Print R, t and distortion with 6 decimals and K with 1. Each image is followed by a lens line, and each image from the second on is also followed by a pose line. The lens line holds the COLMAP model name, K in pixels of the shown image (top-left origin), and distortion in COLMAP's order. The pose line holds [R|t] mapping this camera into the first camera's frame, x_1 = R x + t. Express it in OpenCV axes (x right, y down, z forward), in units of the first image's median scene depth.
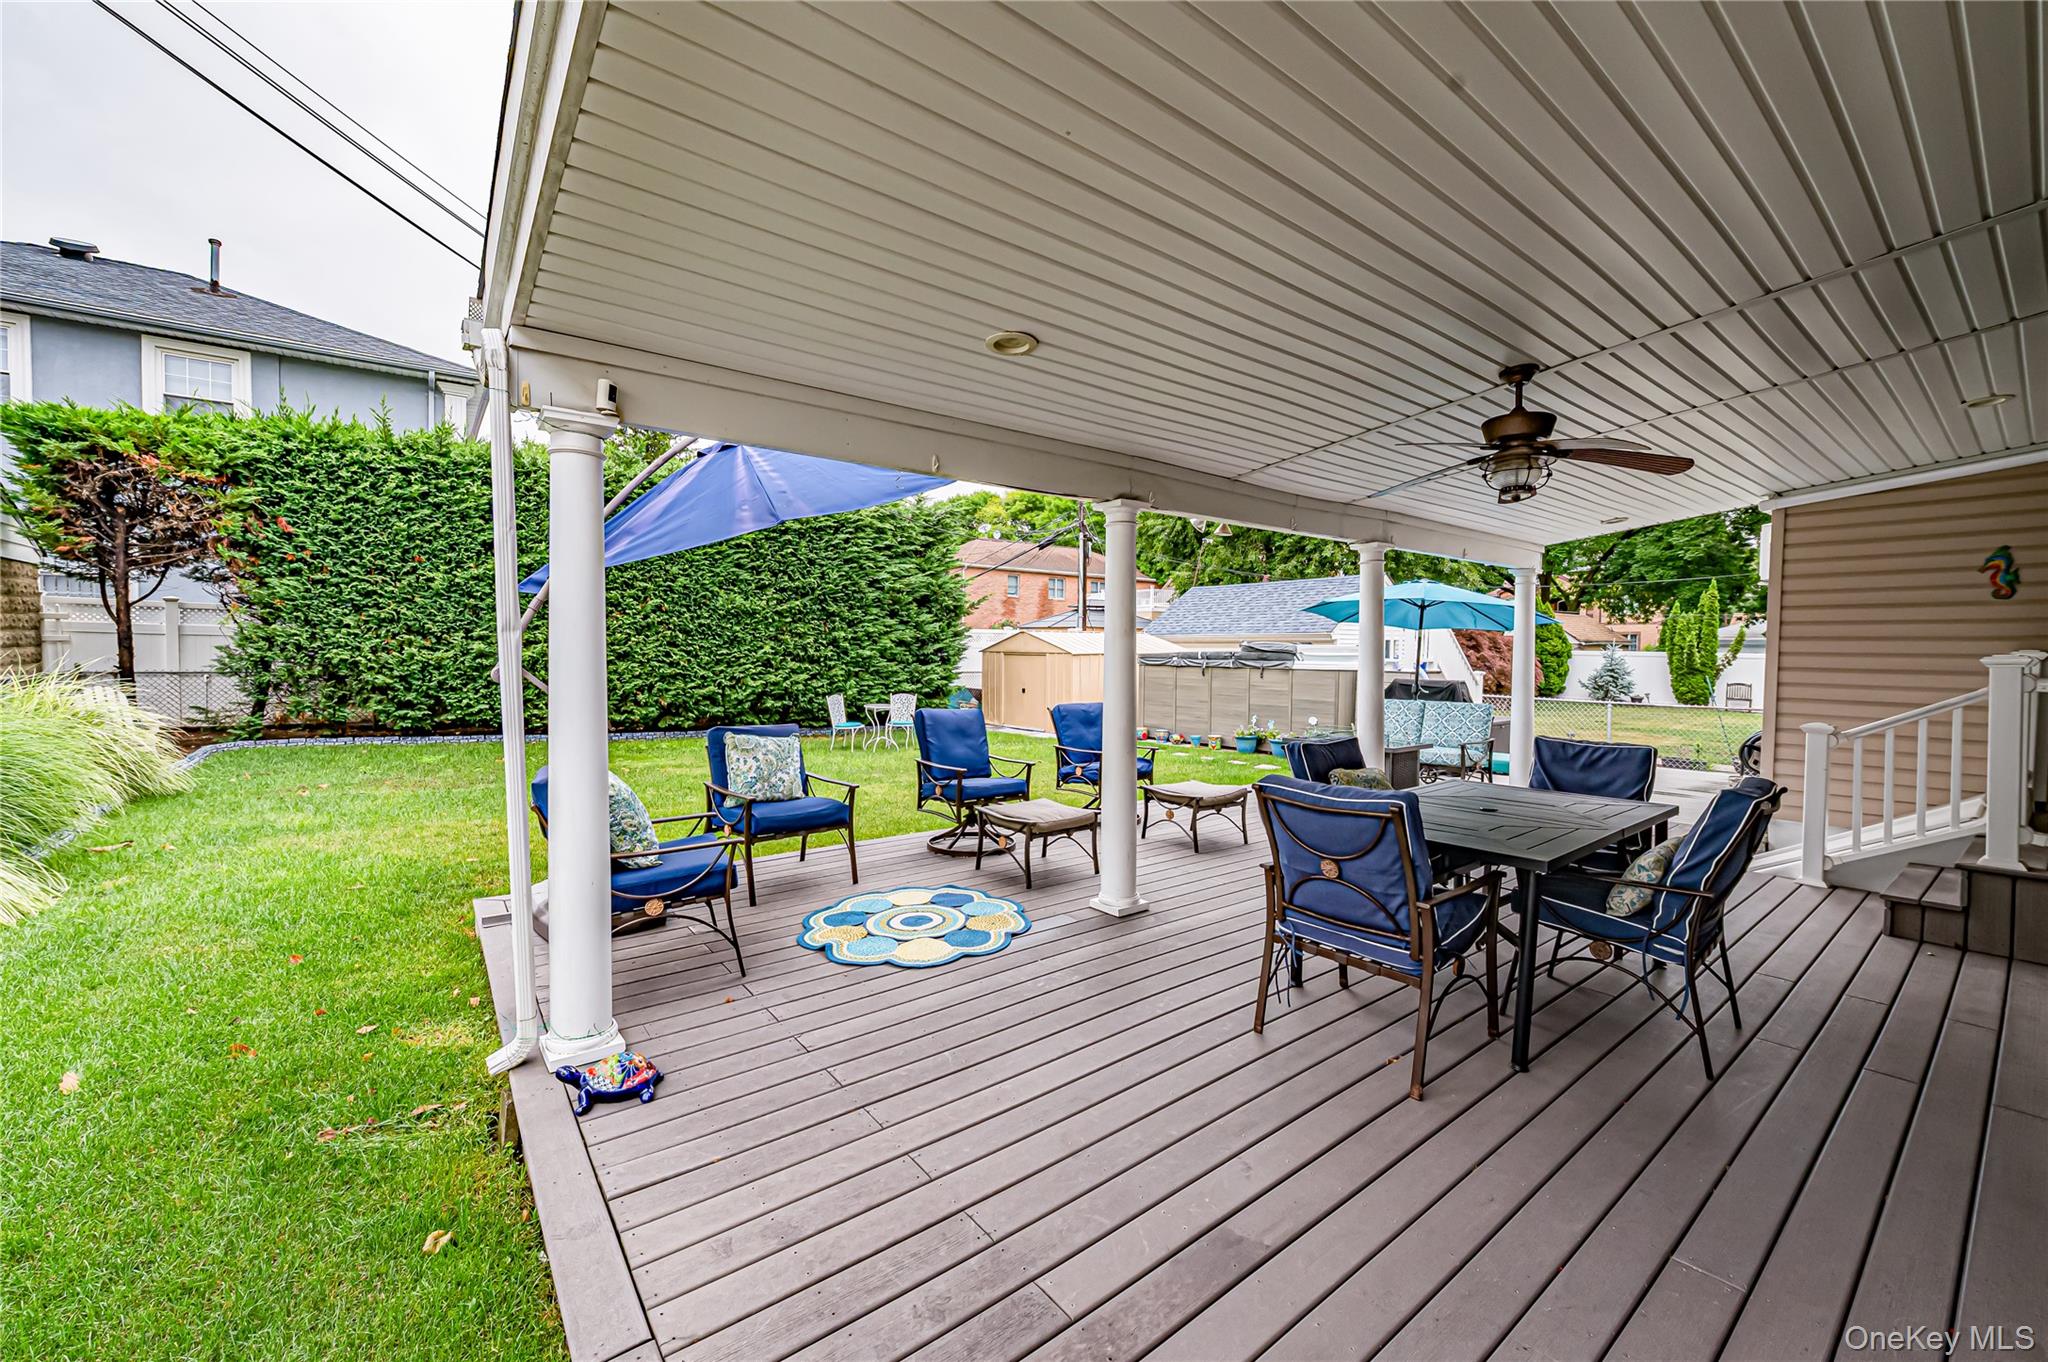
lens RADIAL K [[793.0, 0, 1034.7], [0, 793.0, 667.3], [0, 0, 1]] dist [-0.002108, -0.000231]
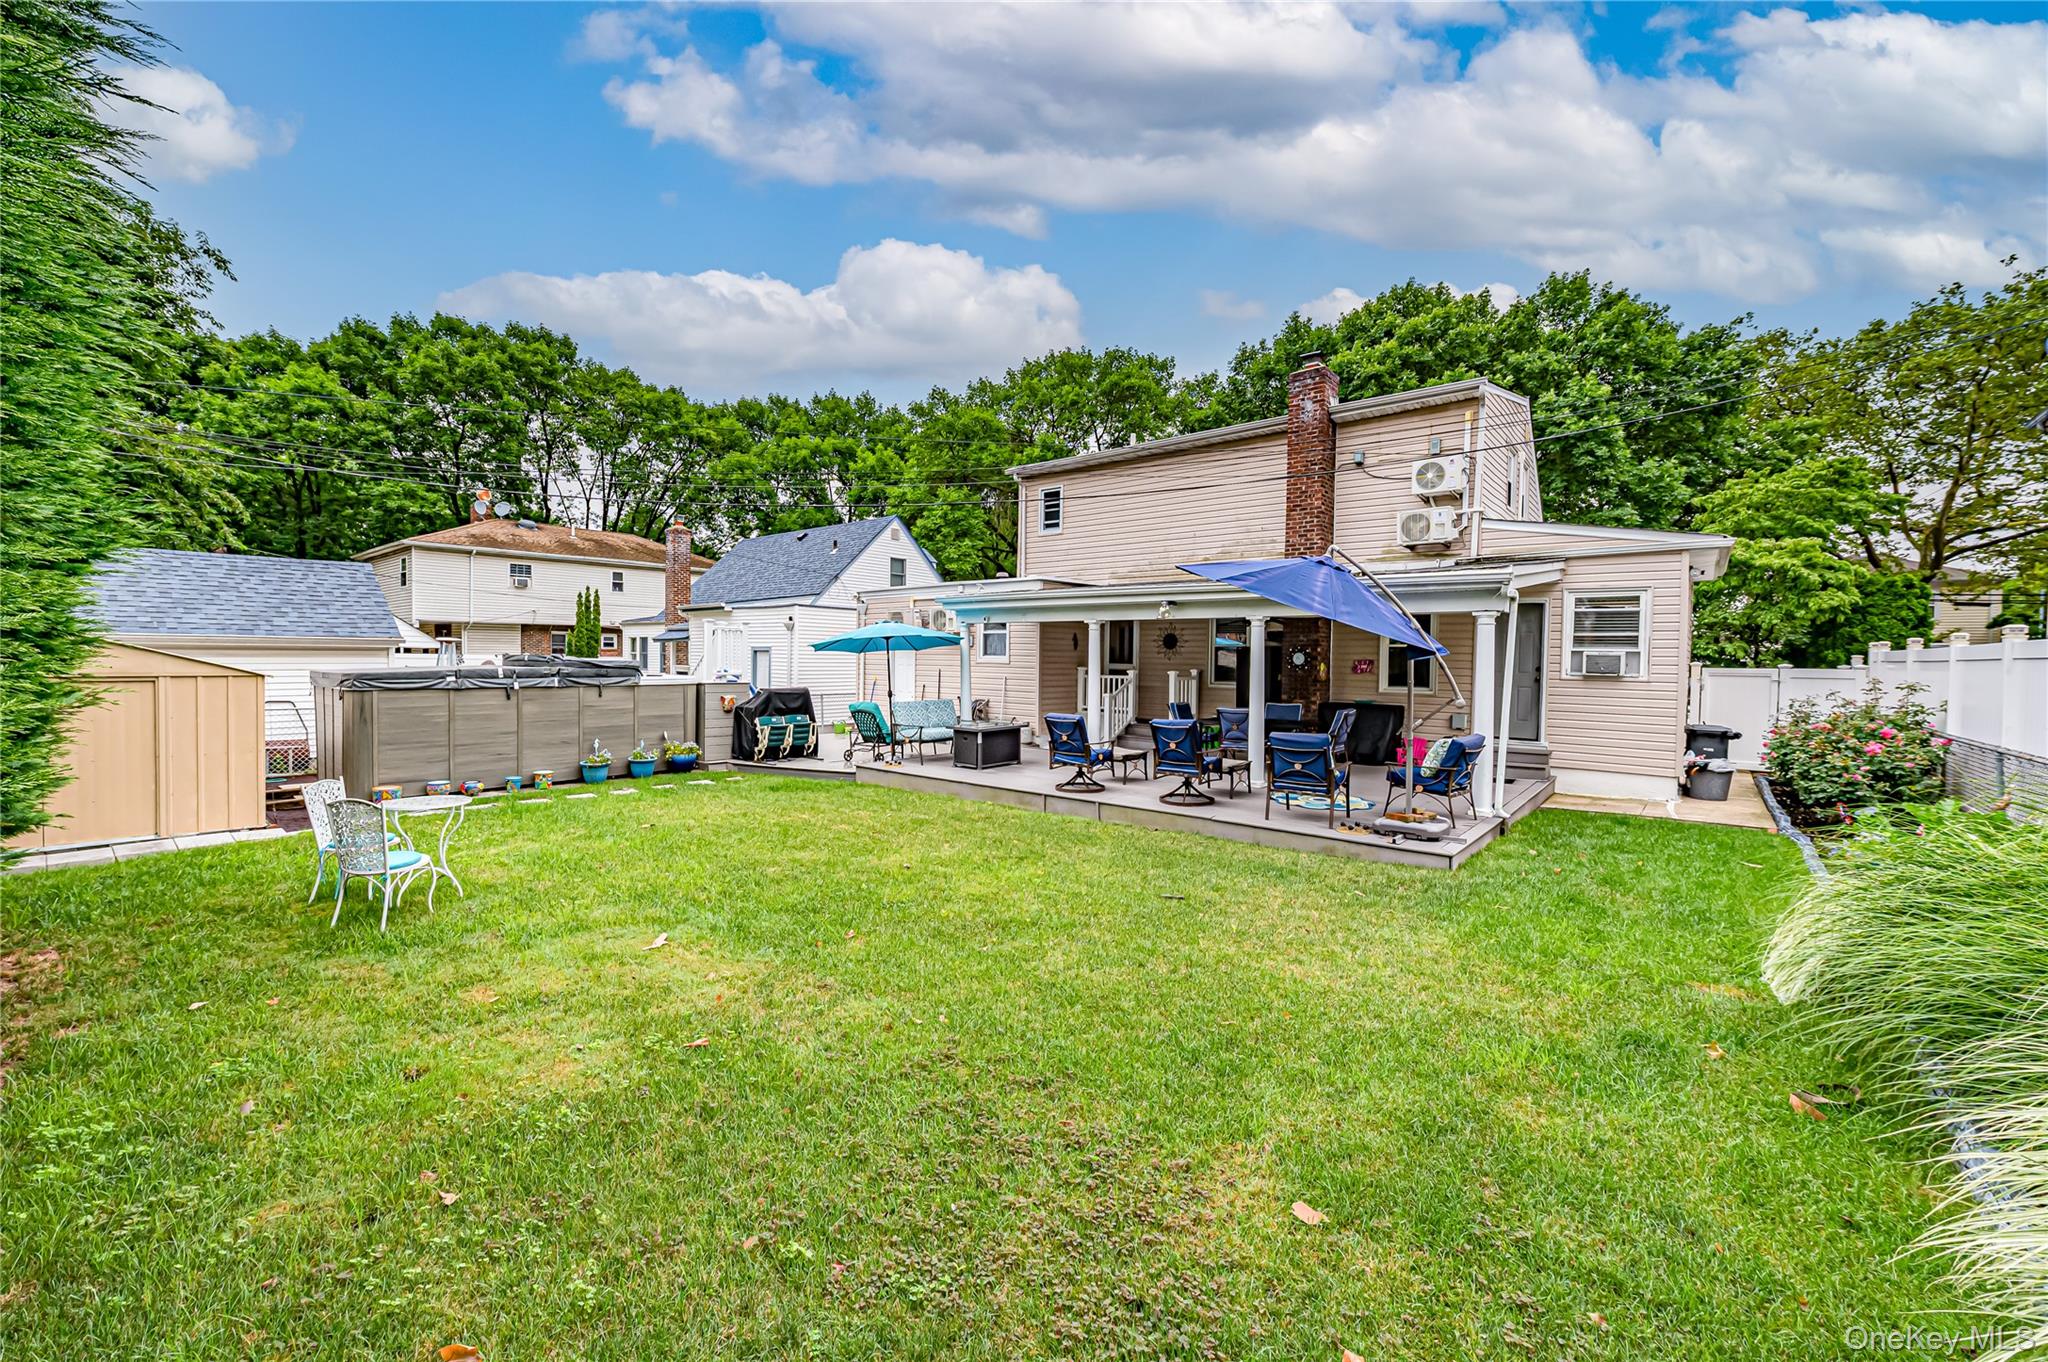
lens RADIAL K [[806.6, 0, 1020.6], [0, 806.6, 679.4], [0, 0, 1]] dist [0.000115, -0.000100]
pose [[-0.210757, -0.038596, 0.976776, -0.702299], [0.009332, 0.999095, 0.041491, -0.039201], [-0.977494, 0.017860, -0.210206, 0.711886]]
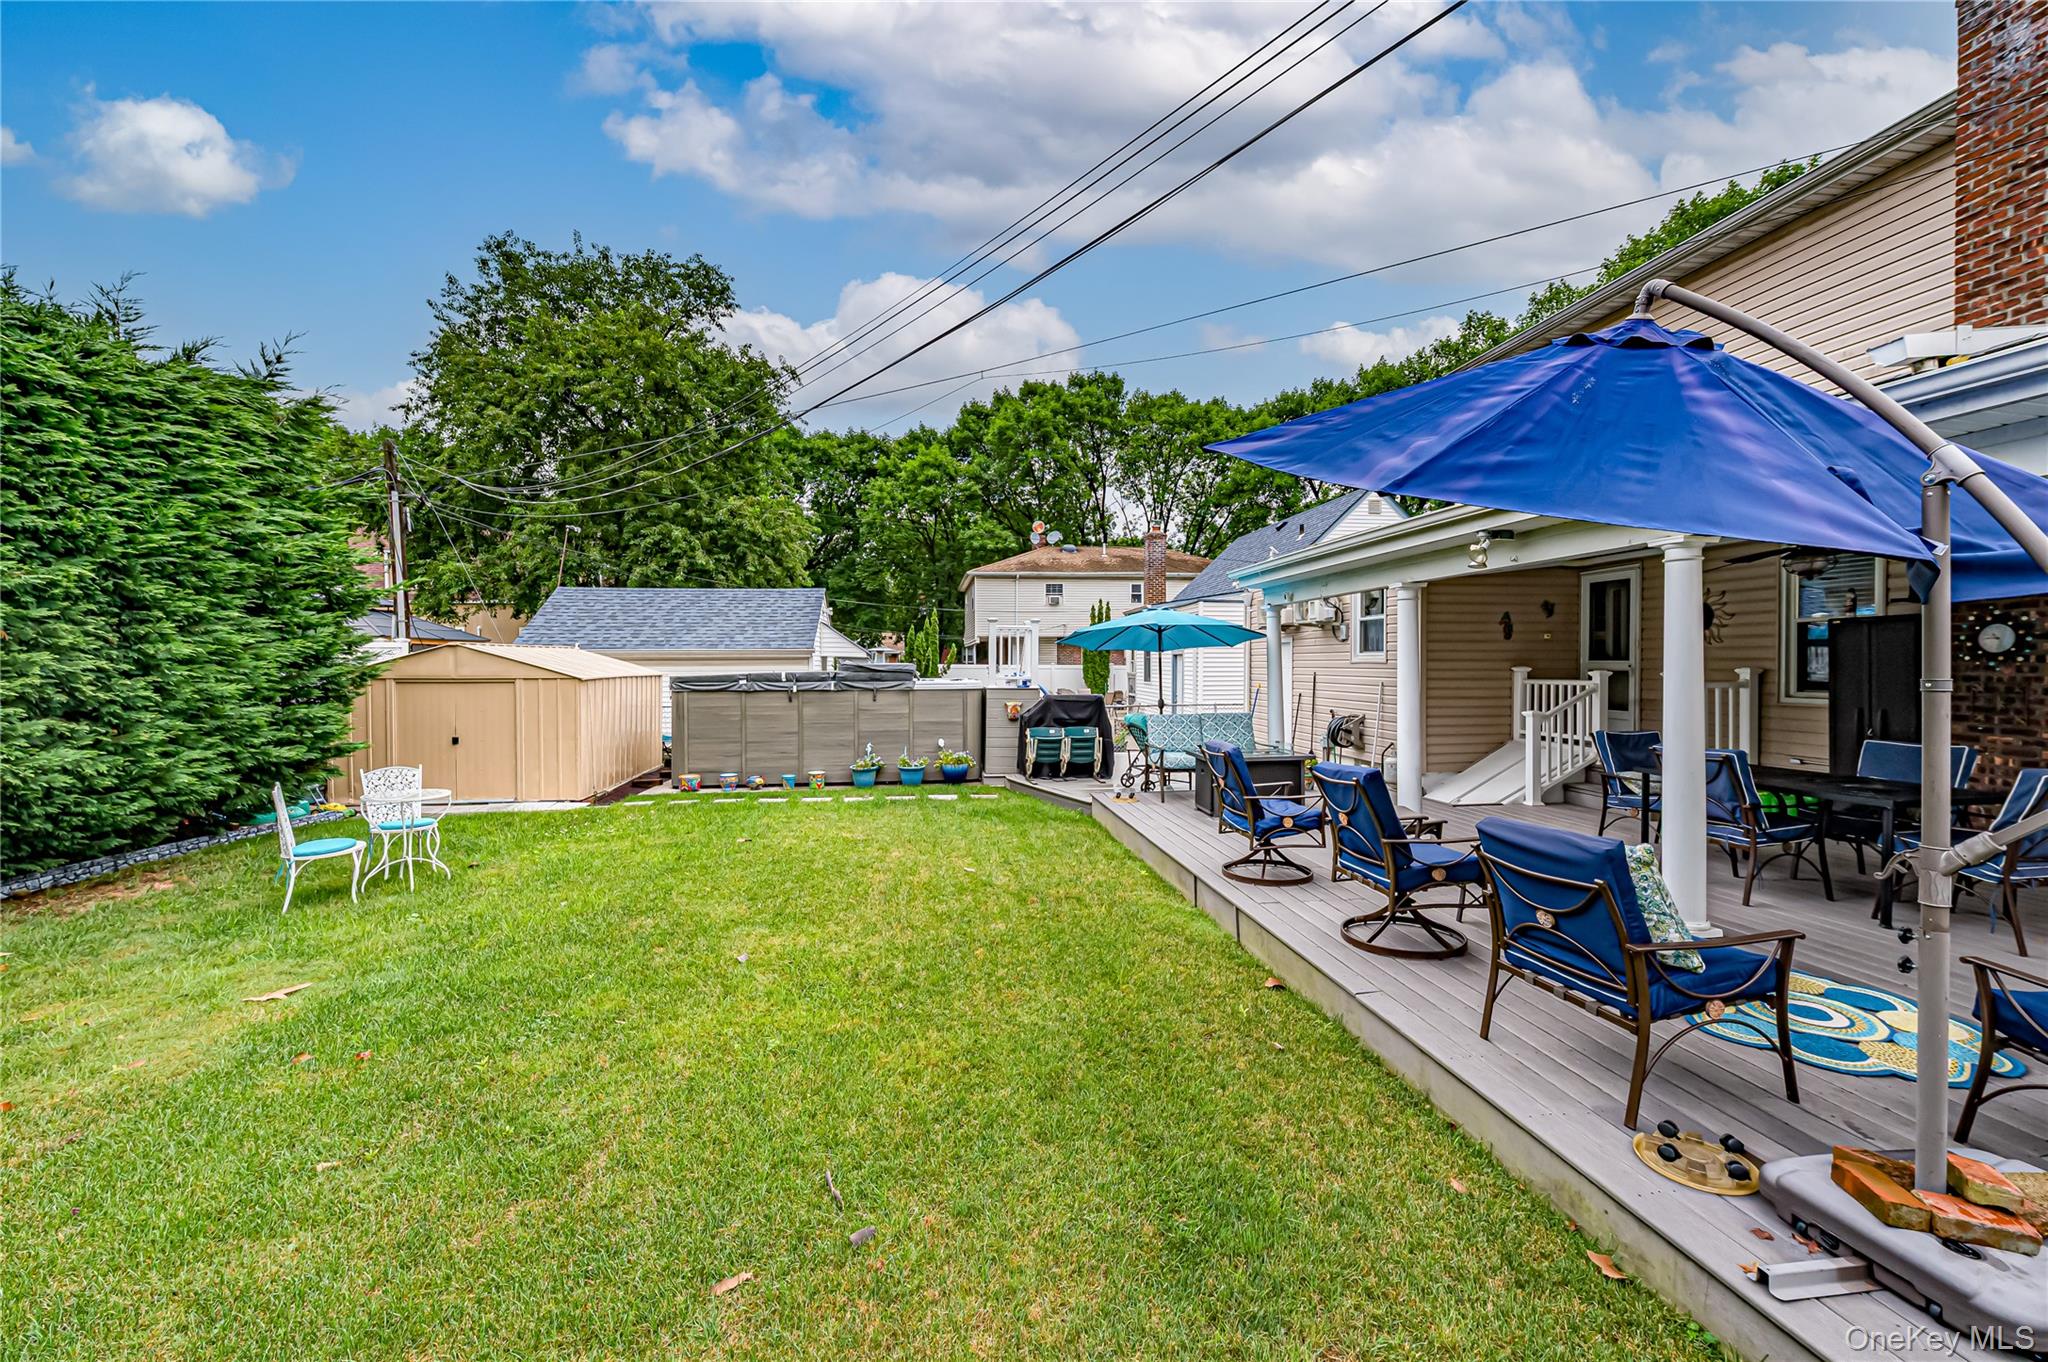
lens RADIAL K [[807.4, 0, 1020.0], [0, 807.4, 672.9], [0, 0, 1]] dist [-0.003635, -0.000545]
pose [[0.509289, -0.019700, 0.860370, -0.410600], [0.028386, 0.999579, 0.006084, -0.018752], [-0.860127, 0.021324, 0.509634, 0.383568]]
